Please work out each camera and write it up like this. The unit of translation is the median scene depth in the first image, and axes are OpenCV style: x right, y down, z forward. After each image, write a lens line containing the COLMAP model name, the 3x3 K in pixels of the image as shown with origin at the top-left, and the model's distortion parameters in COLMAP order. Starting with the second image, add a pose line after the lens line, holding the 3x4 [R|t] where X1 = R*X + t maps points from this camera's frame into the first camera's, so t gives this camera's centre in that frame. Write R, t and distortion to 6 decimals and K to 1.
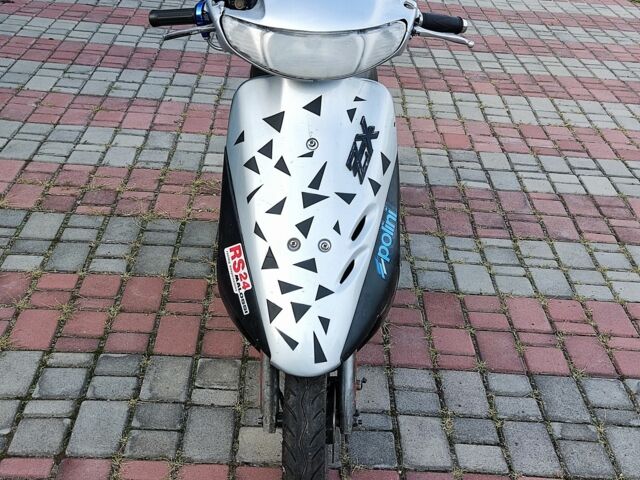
lens RADIAL K [[830.5, 0, 319.9], [0, 830.5, 247.1], [0, 0, 1]] dist [0.064373, 0.000000]
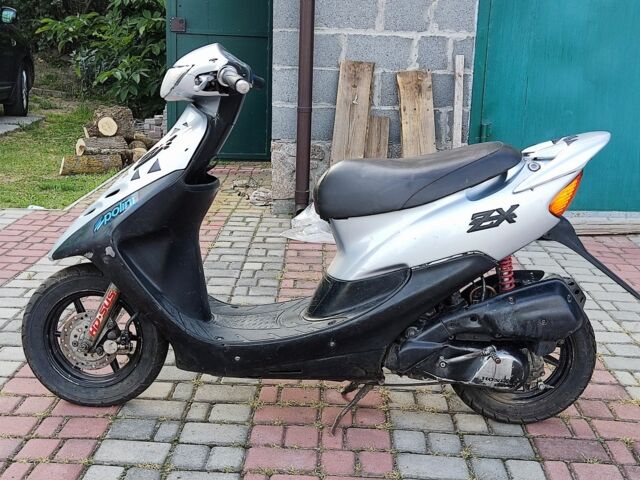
lens RADIAL K [[830.5, 0, 319.1], [0, 830.5, 244.3], [0, 0, 1]] dist [0.064373, 0.000000]
pose [[-0.041122, 0.165043, -0.985429, 1.398776], [-0.532756, 0.830741, 0.161367, -0.357242], [0.845269, 0.531629, 0.053766, 1.251167]]
